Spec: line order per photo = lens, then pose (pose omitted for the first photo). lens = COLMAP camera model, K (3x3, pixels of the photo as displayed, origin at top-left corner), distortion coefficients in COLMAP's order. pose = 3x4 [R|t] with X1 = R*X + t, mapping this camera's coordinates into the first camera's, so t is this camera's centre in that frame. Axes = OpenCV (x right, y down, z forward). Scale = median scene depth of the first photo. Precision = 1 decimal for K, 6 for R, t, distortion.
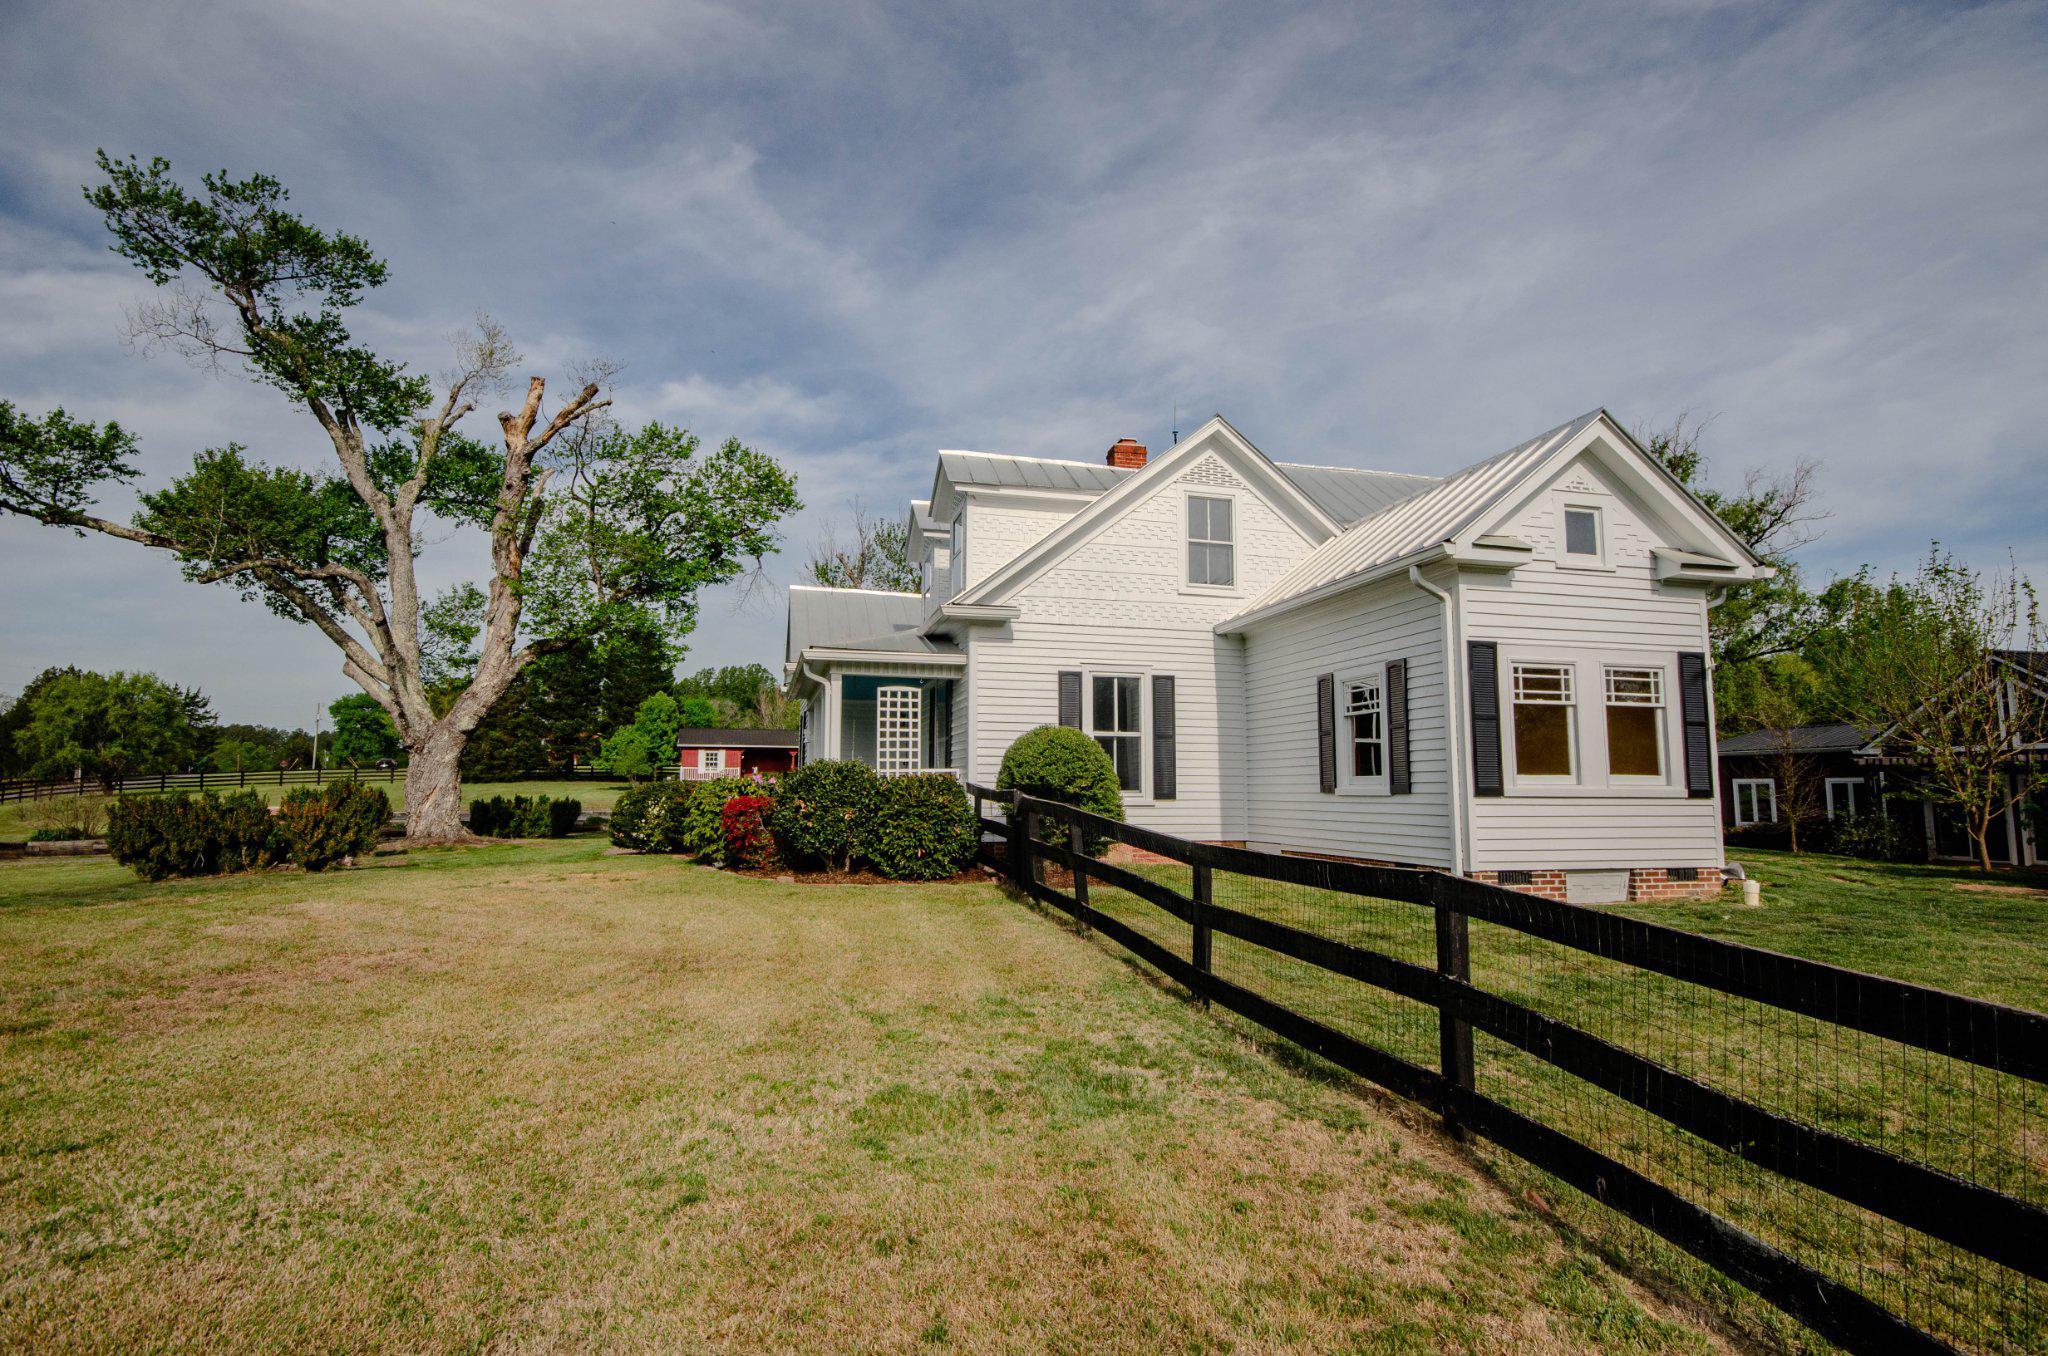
lens RADIAL K [[1056.4, 0, 1017.7], [0, 1056.4, 674.0], [0, 0, 1]] dist [0.005961, 0.001097]
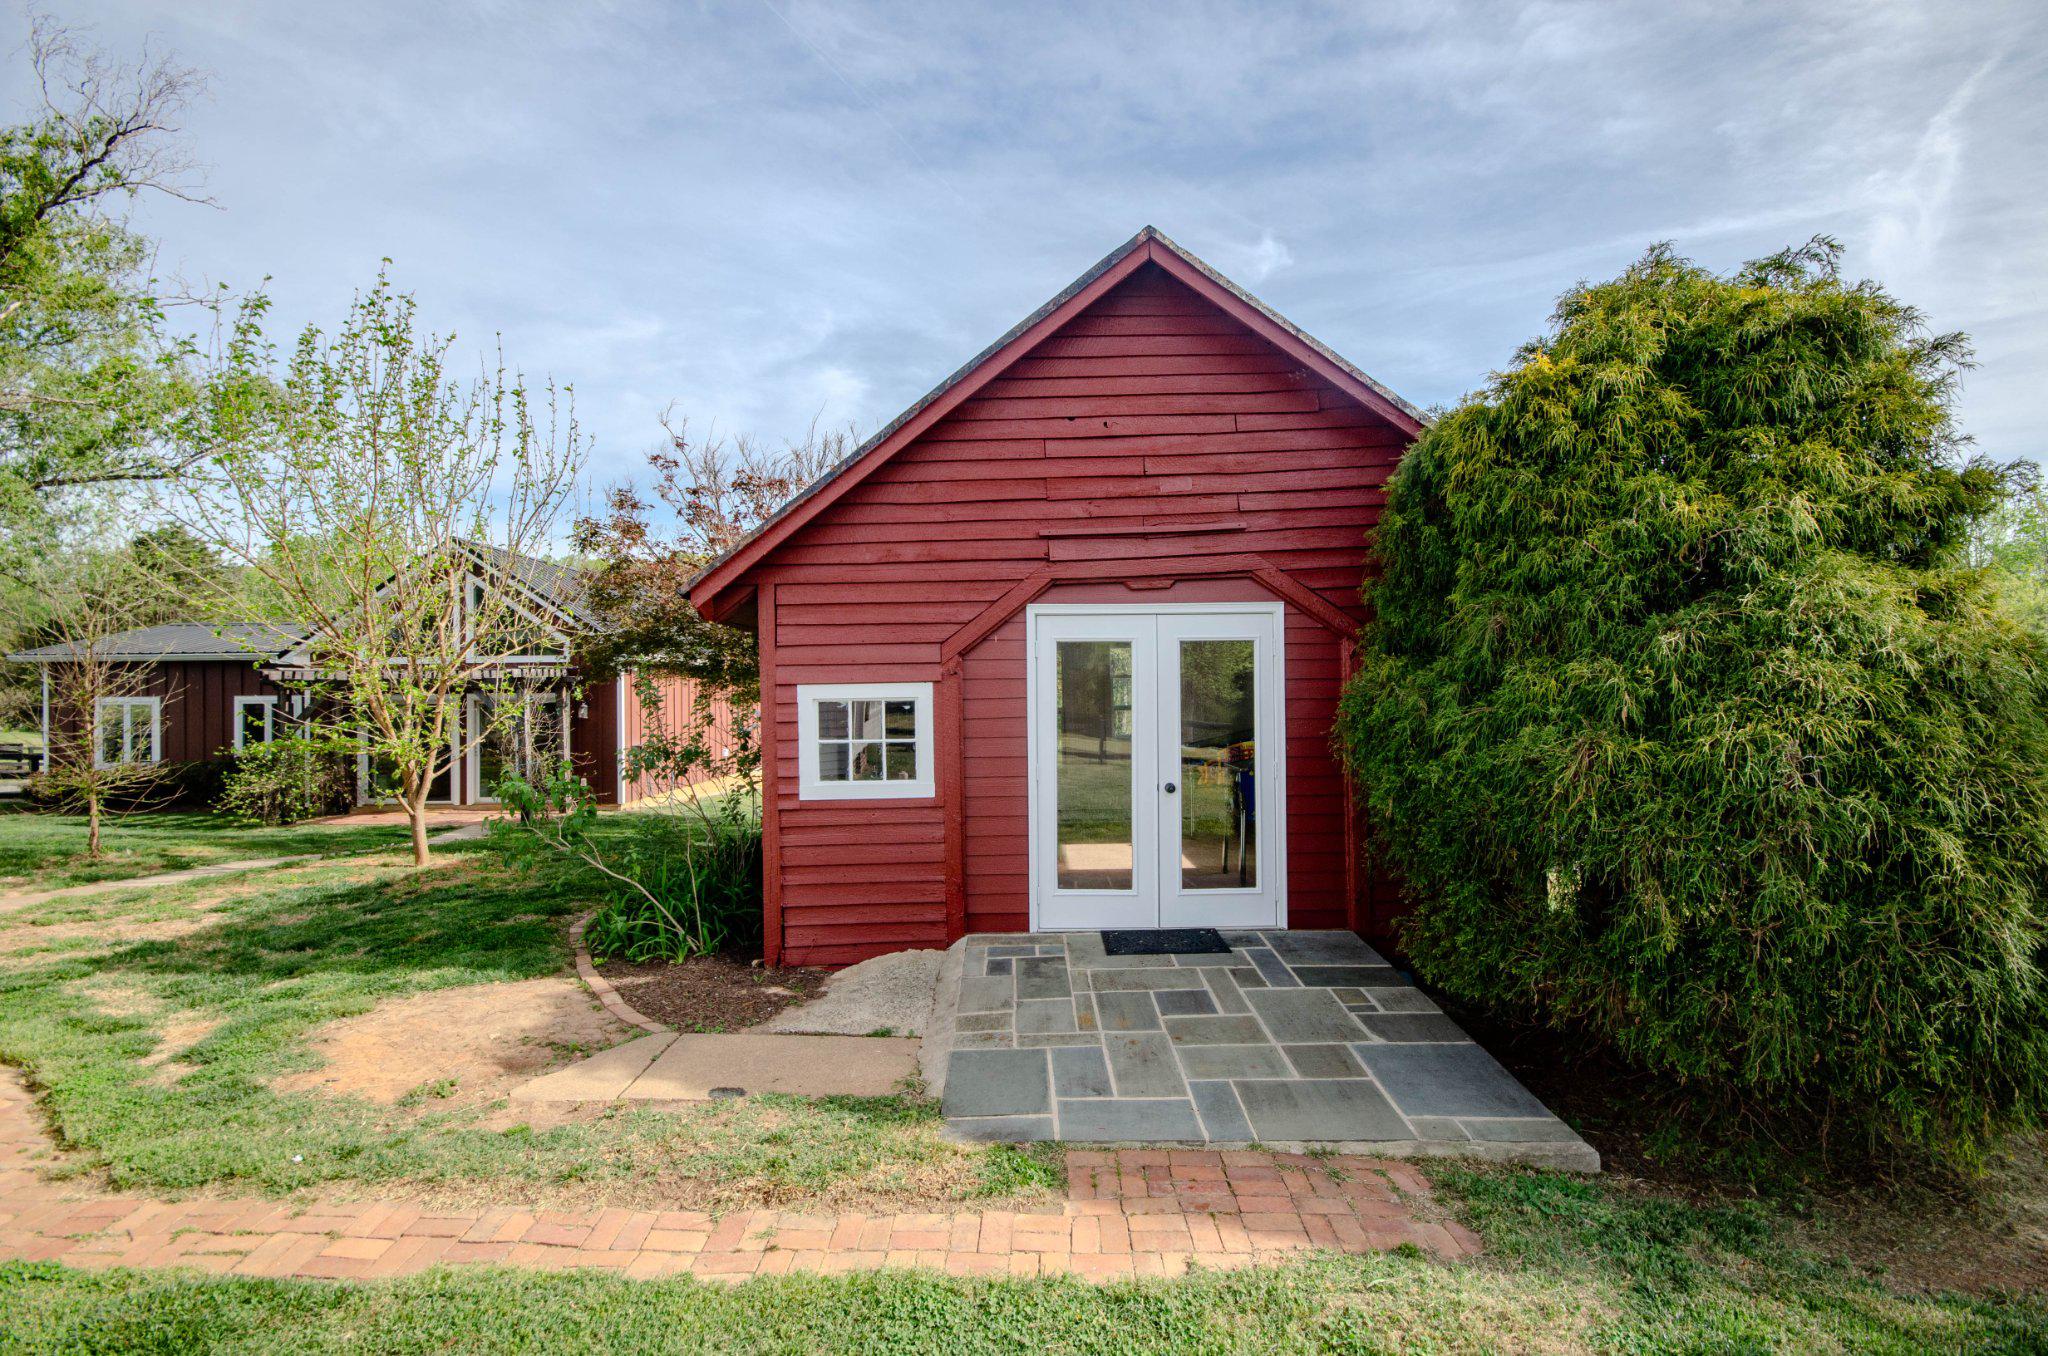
lens RADIAL K [[908.9, 0, 1021.5], [0, 908.9, 680.7], [0, 0, 1]] dist [-0.003918, -0.001579]
pose [[0.256090, -0.001372, 0.966652, 0.409200], [-0.097865, 0.994824, 0.027339, 0.027473], [-0.961686, -0.101603, 0.254630, 0.451090]]
